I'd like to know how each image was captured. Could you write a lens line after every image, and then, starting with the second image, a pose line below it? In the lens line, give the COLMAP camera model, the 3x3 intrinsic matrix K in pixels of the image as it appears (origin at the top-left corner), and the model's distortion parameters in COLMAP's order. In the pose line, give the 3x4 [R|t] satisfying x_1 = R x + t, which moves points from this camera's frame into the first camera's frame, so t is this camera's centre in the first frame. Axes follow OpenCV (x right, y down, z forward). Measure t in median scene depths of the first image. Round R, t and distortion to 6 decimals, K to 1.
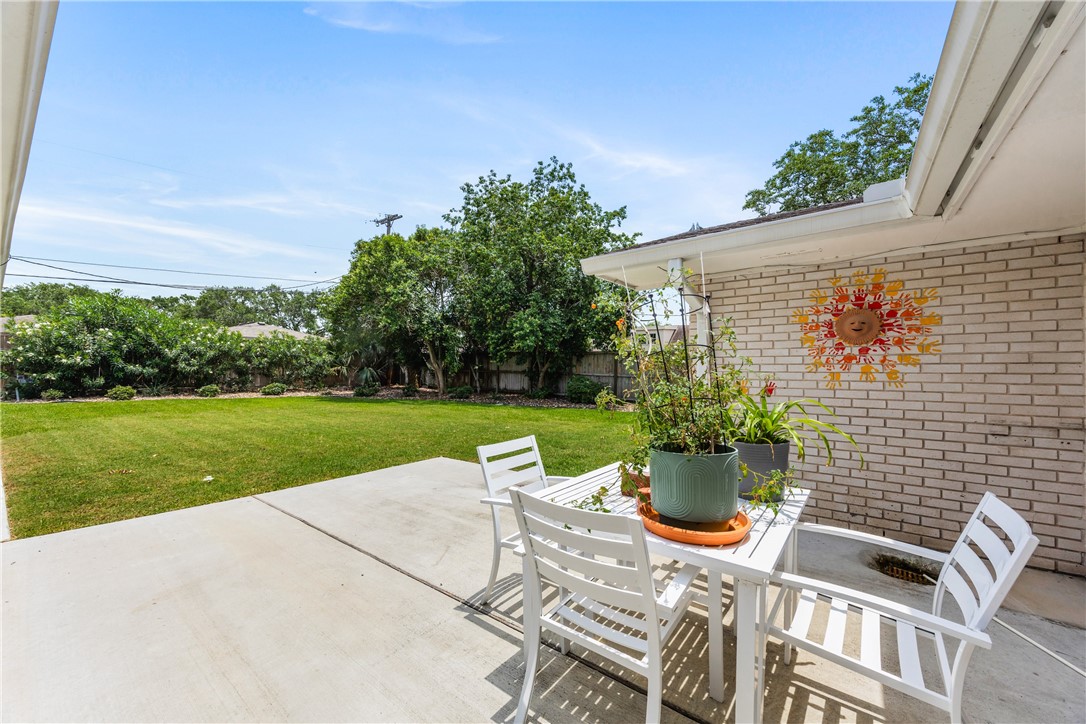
lens RADIAL K [[413.0, 0, 543.9], [0, 413.0, 365.3], [0, 0, 1]] dist [0.004187, -0.000161]
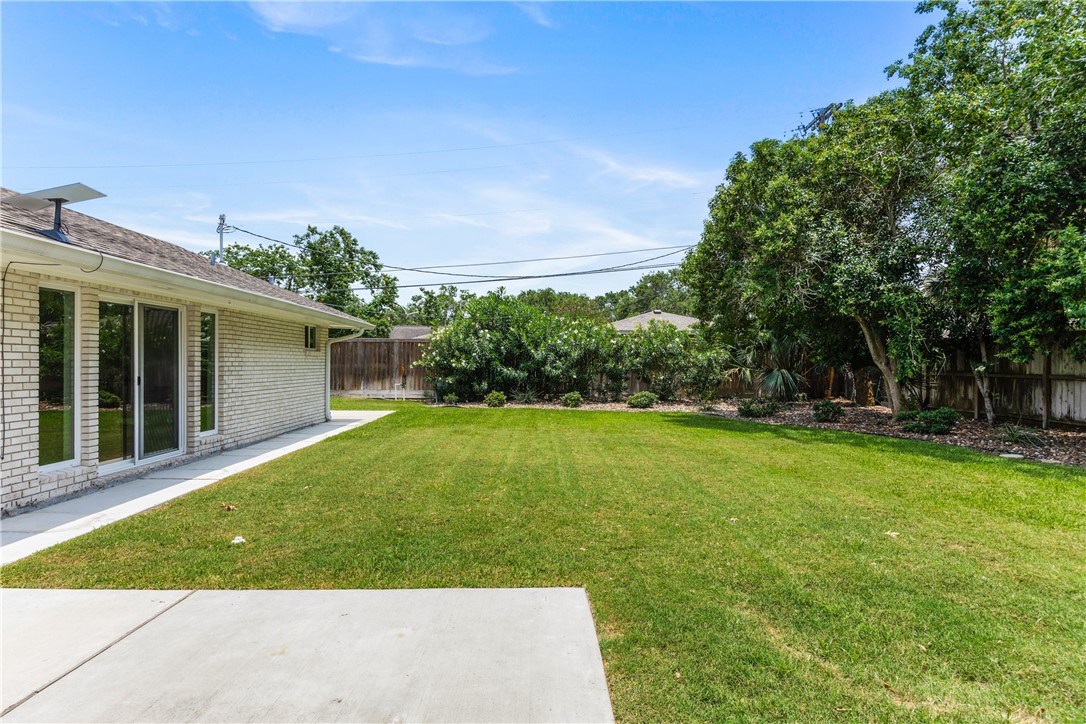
lens RADIAL K [[595.0, 0, 541.4], [0, 595.0, 364.5], [0, 0, 1]] dist [0.001017, -0.000096]
pose [[0.602787, -0.011336, -0.797822, 0.087089], [0.011773, 0.999917, -0.005312, -0.001647], [0.797815, -0.006190, 0.602870, 0.250998]]
